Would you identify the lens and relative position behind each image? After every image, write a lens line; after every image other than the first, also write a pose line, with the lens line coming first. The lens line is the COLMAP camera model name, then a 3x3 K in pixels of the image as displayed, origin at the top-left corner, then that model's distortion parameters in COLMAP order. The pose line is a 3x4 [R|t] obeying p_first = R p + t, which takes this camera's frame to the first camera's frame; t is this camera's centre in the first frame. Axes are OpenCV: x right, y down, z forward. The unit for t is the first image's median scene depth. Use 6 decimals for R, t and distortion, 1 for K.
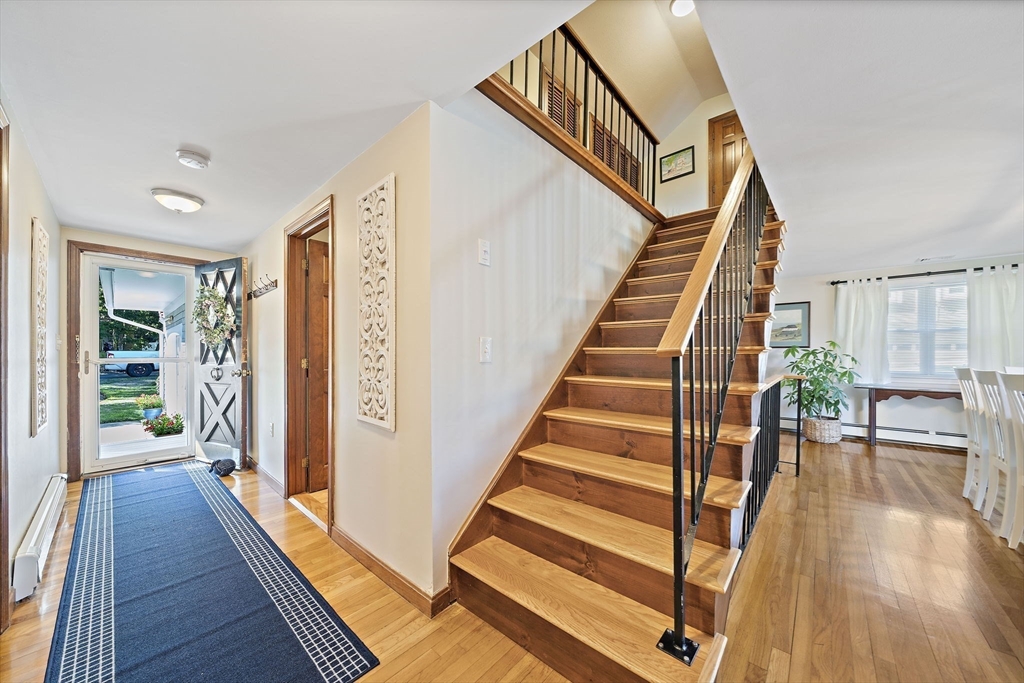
lens RADIAL K [[358.4, 0, 516.4], [0, 358.4, 350.8], [0, 0, 1]] dist [-0.002824, -0.000201]
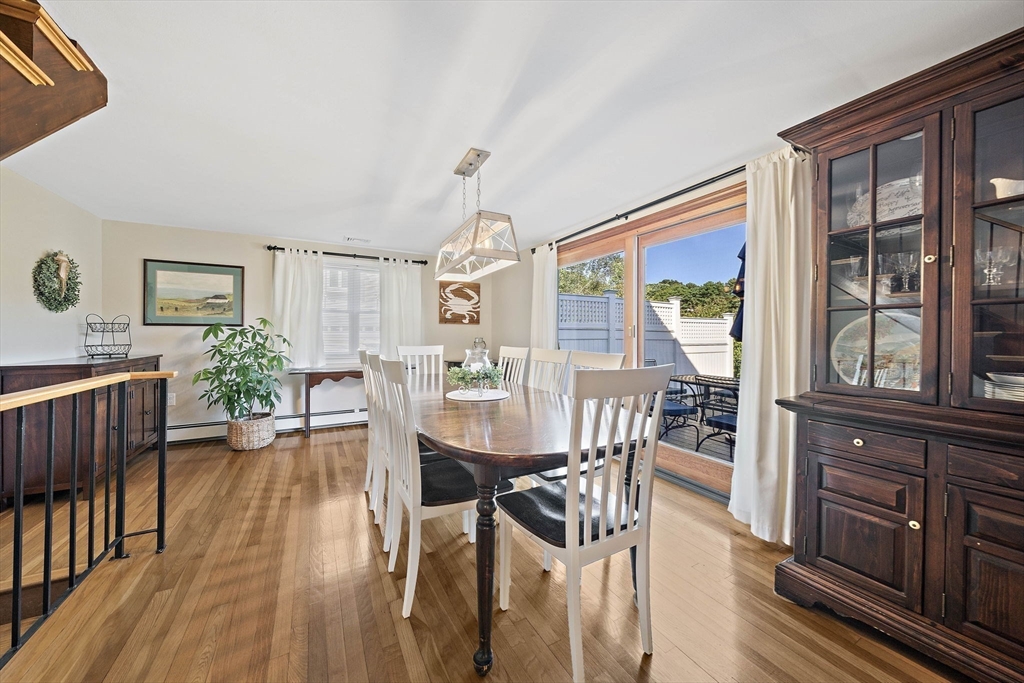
lens RADIAL K [[355.5, 0, 515.6], [0, 355.5, 336.1], [0, 0, 1]] dist [-0.000145, -0.000027]
pose [[0.330438, -0.004431, 0.943817, 0.320198], [-0.006219, 0.999957, 0.006871, 0.003946], [-0.943807, -0.008140, 0.330396, 0.208841]]
